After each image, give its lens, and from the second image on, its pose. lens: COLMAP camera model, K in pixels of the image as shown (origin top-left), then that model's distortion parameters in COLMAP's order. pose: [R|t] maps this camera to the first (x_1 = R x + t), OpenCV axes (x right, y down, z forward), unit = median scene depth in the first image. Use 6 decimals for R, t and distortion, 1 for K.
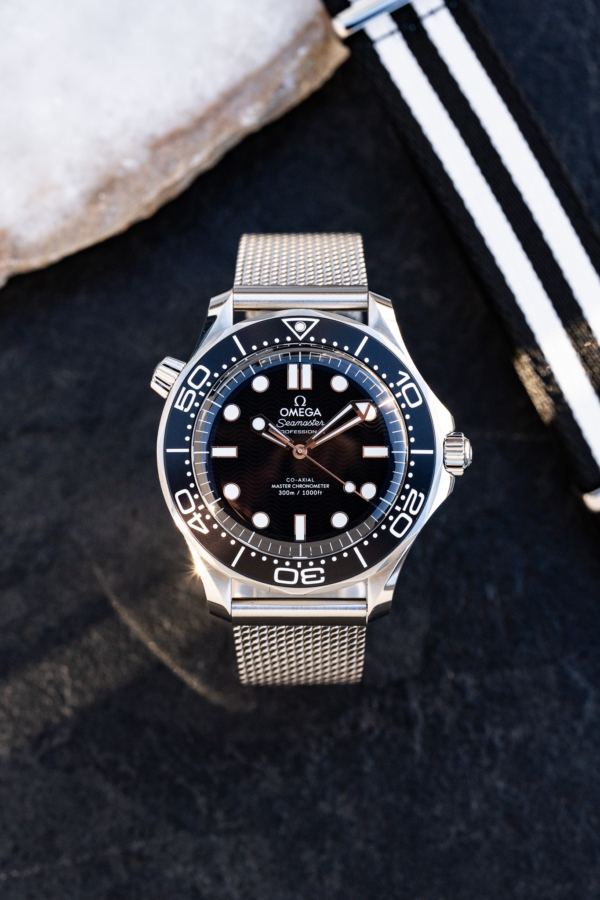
lens RADIAL K [[6111.3, 0, 344.0], [0, 6111.3, 502.1], [0, 0, 1]] dist [2.724166, 0.000000]
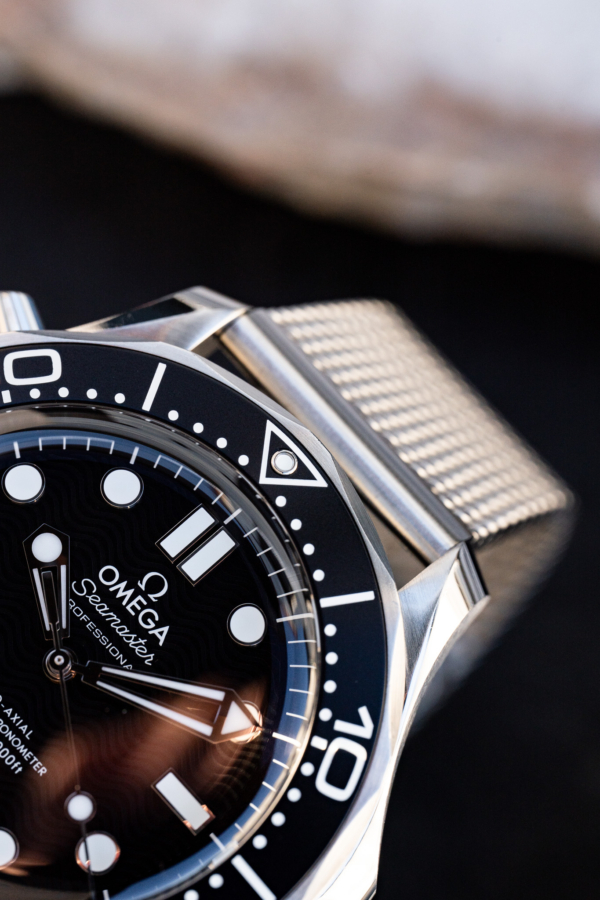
lens RADIAL K [[6111.3, 0, 303.1], [0, 6111.3, 453.9], [0, 0, 1]] dist [2.724166, 0.000000]
pose [[0.665819, 0.721810, -0.188879, 0.072291], [-0.742973, 0.664621, -0.079178, 0.003112], [0.068381, 0.193050, 0.978803, 0.590434]]
